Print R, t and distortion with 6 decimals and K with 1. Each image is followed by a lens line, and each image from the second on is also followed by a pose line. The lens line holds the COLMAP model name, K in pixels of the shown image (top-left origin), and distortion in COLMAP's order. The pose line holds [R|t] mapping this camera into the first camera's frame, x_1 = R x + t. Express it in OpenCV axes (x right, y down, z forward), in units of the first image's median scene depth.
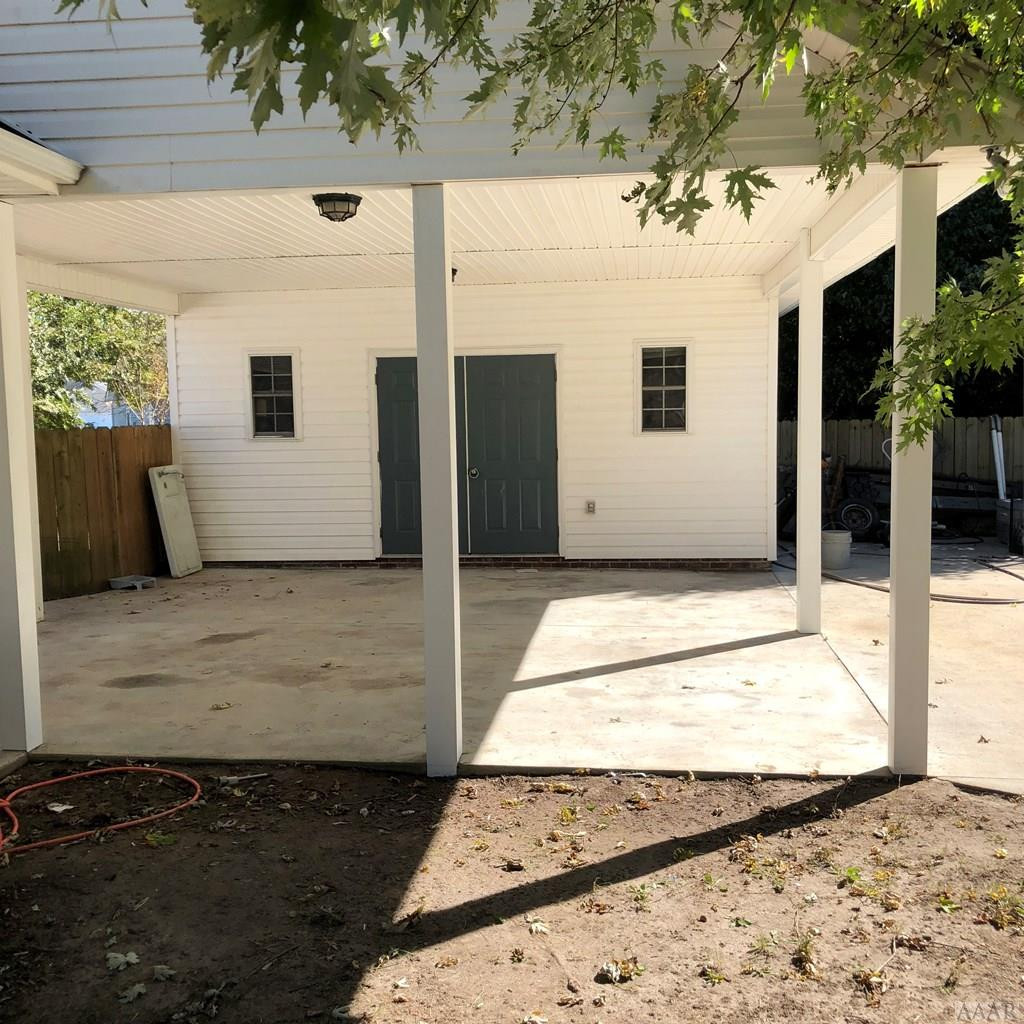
lens RADIAL K [[1099.3, 0, 512.0], [0, 1099.3, 512.0], [0, 0, 1]] dist [-0.007571, -0.003990]
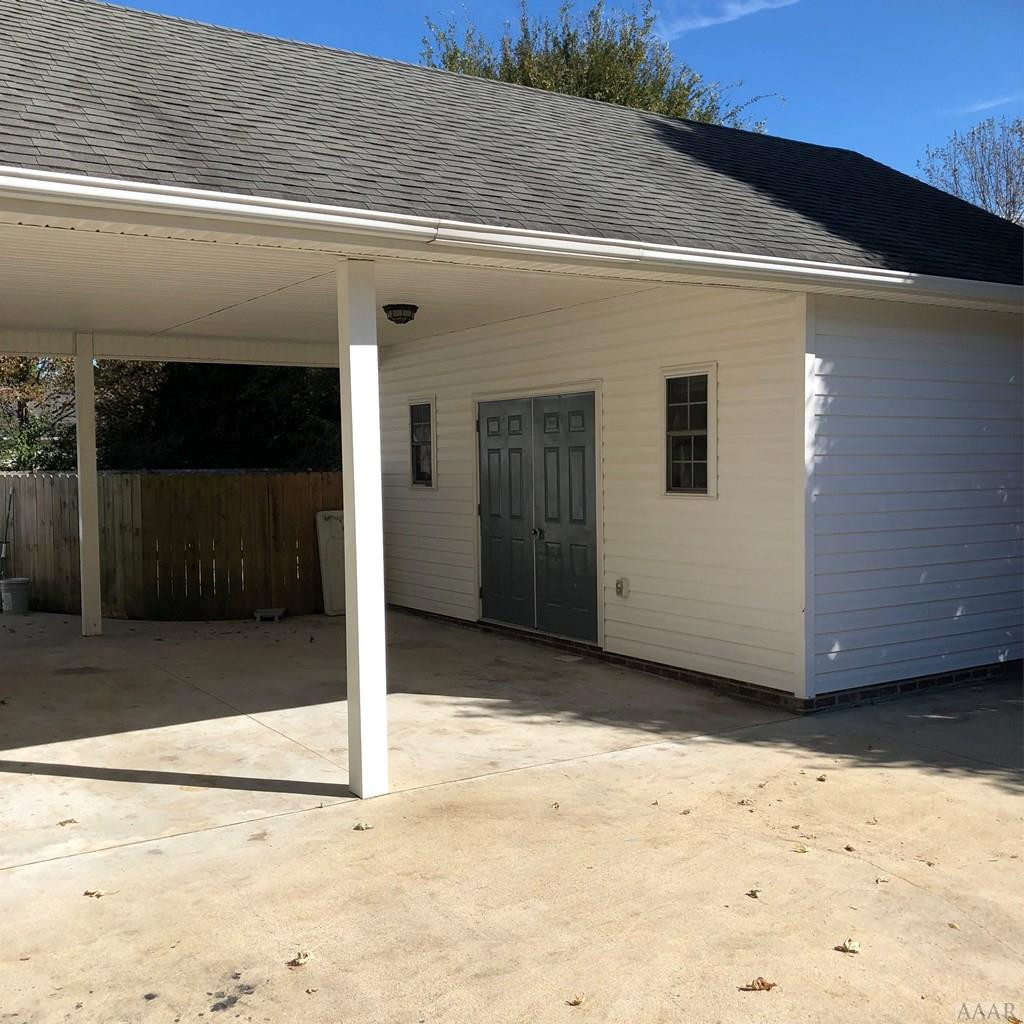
lens RADIAL K [[1138.6, 0, 512.0], [0, 1138.6, 512.0], [0, 0, 1]] dist [0.002871, -0.002430]
pose [[0.597632, 0.045922, -0.800454, 0.668752], [-0.060097, 0.998116, 0.012393, -0.063592], [0.799515, 0.040699, 0.599266, 0.462738]]
